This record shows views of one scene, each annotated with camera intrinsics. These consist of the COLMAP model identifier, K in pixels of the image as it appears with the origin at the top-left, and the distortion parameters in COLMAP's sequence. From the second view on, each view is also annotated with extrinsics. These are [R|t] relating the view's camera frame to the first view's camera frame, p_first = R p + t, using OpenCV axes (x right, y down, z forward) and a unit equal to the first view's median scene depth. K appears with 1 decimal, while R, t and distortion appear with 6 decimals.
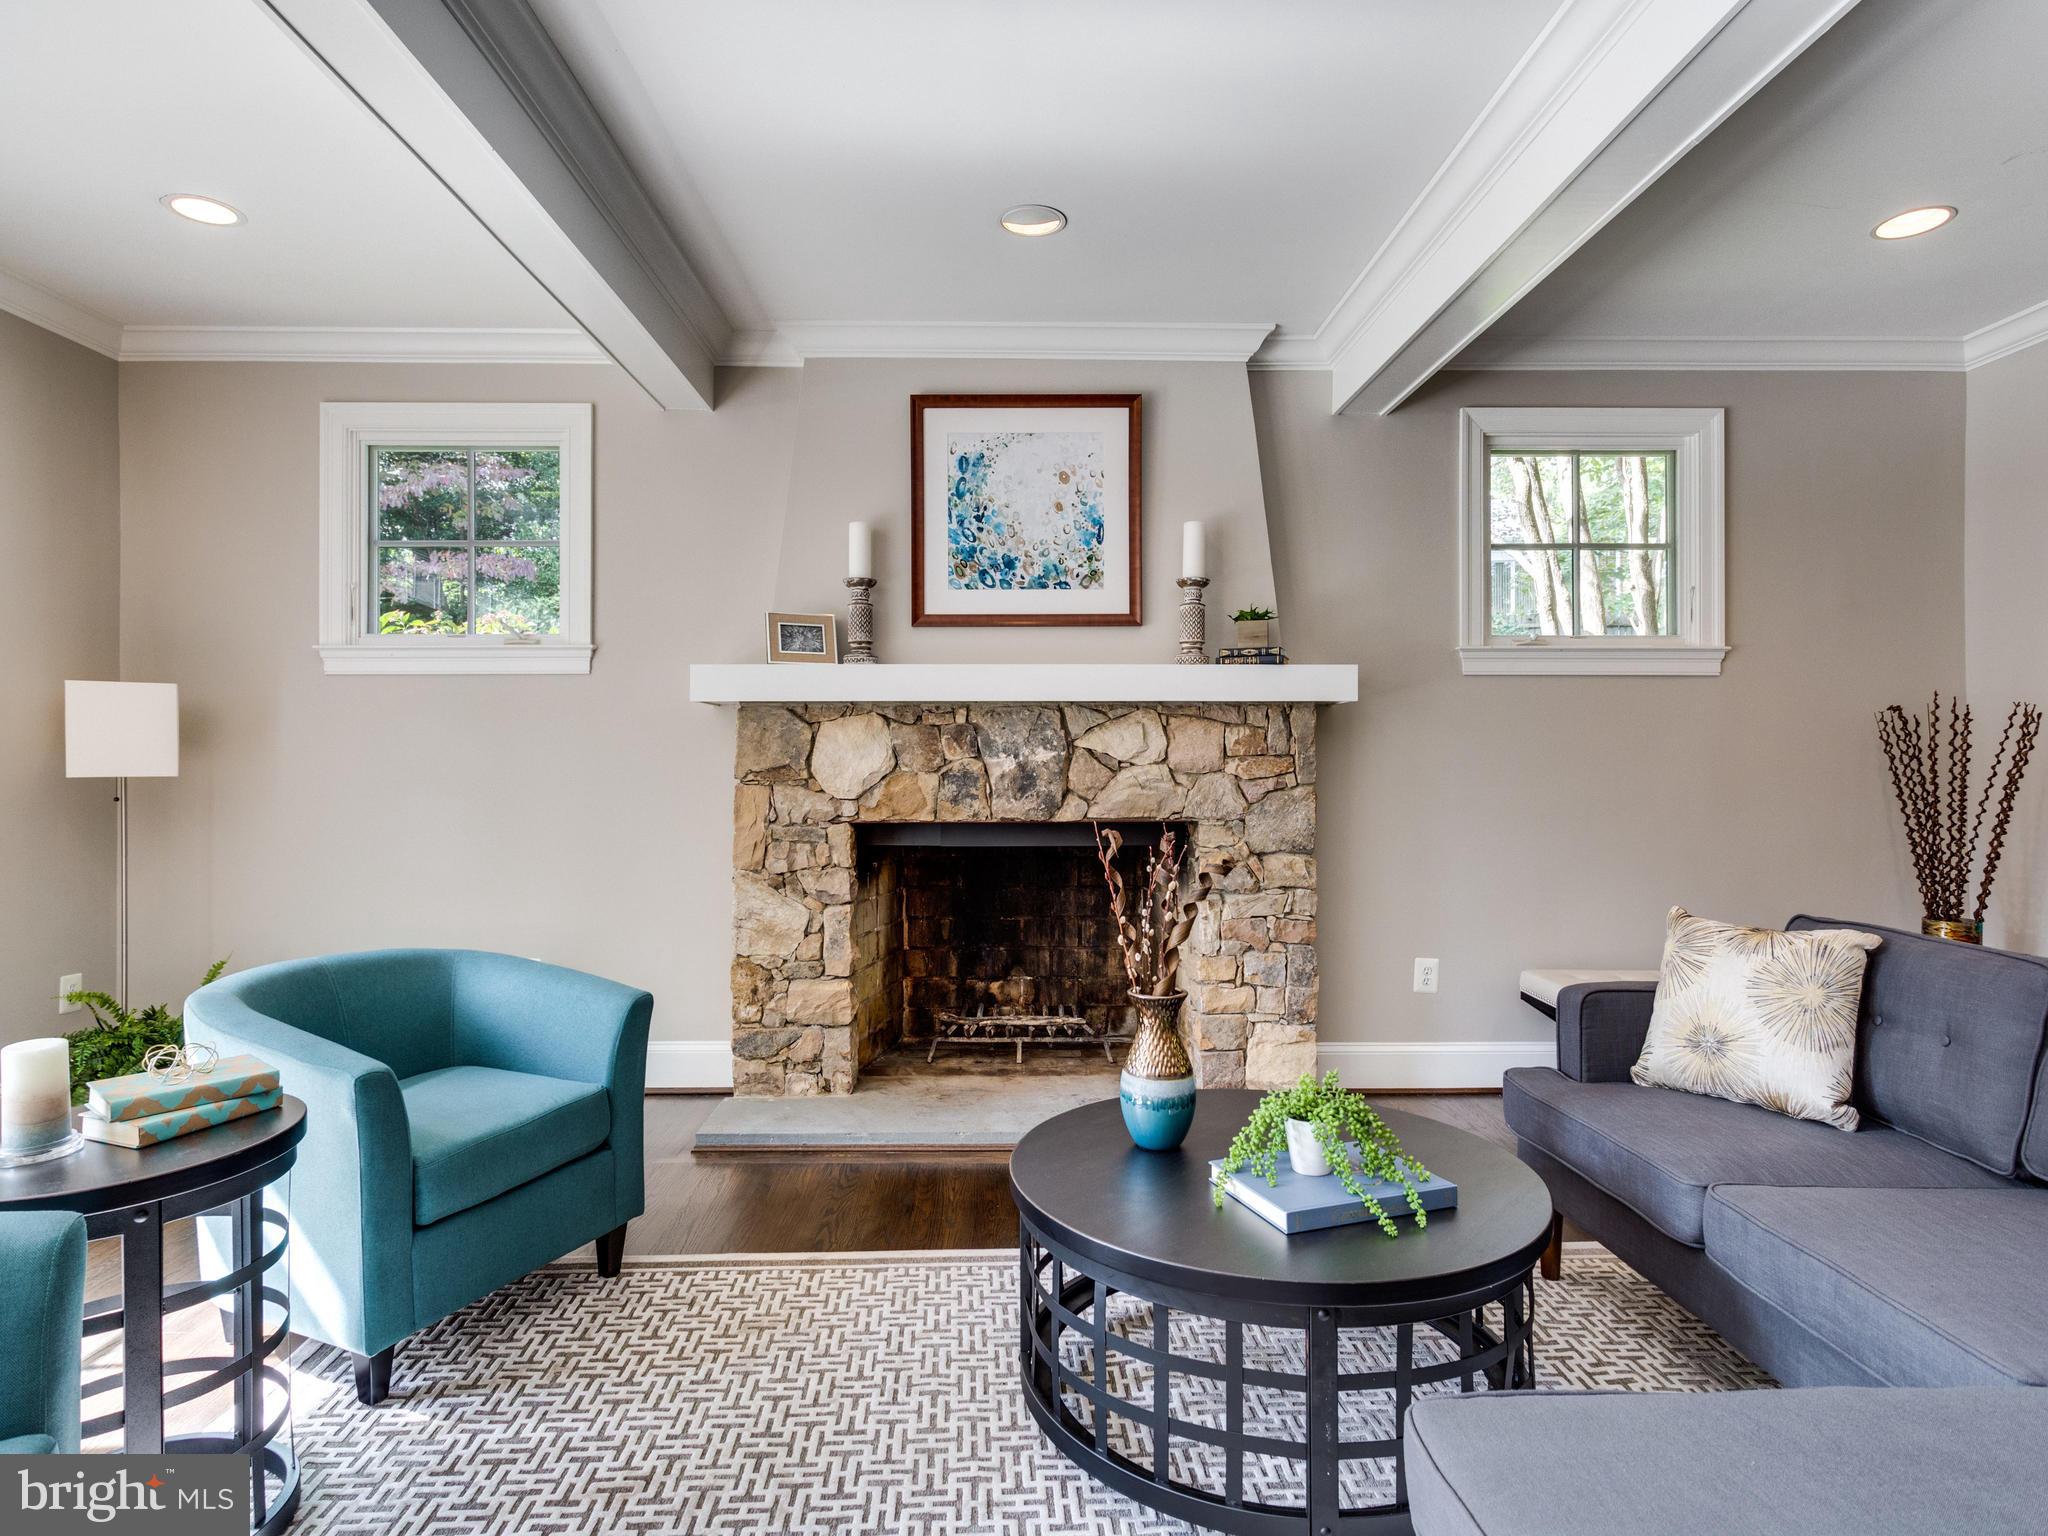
lens RADIAL K [[1111.3, 0, 1024.0], [0, 1111.3, 768.0], [0, 0, 1]] dist [-0.002888, -0.000407]
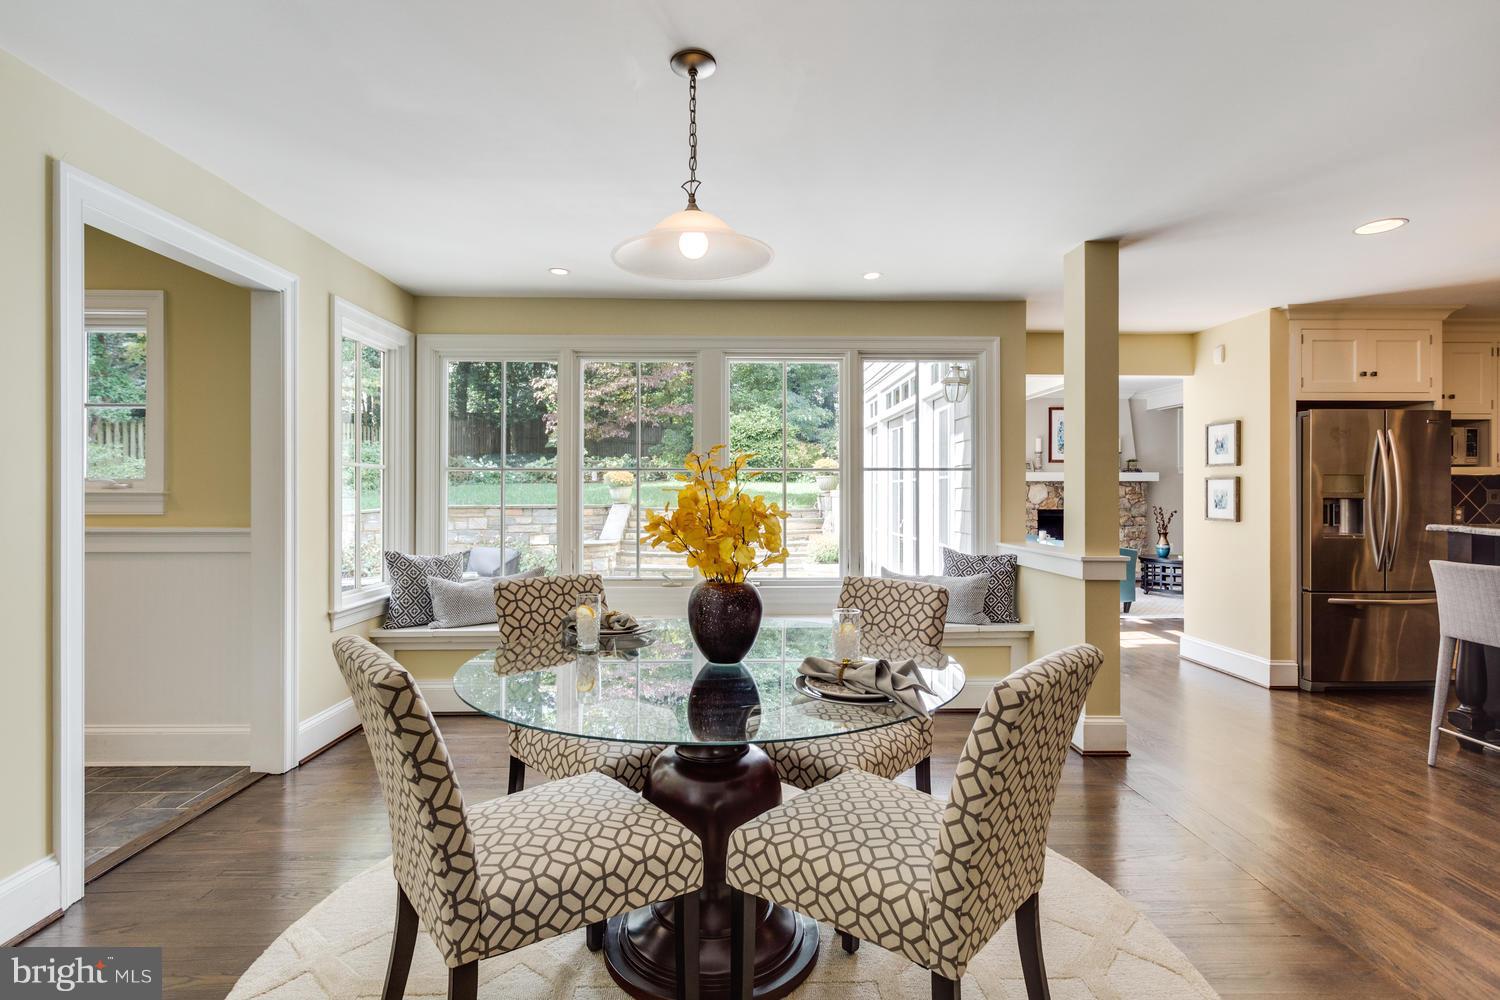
lens RADIAL K [[706.4, 0, 752.1], [0, 706.4, 491.0], [0, 0, 1]] dist [-0.003363, -0.000702]
pose [[0.999992, 0.000956, -0.003905, -1.226680], [-0.000968, 0.999995, -0.003166, -0.011179], [0.003902, 0.003170, 0.999987, -1.683604]]
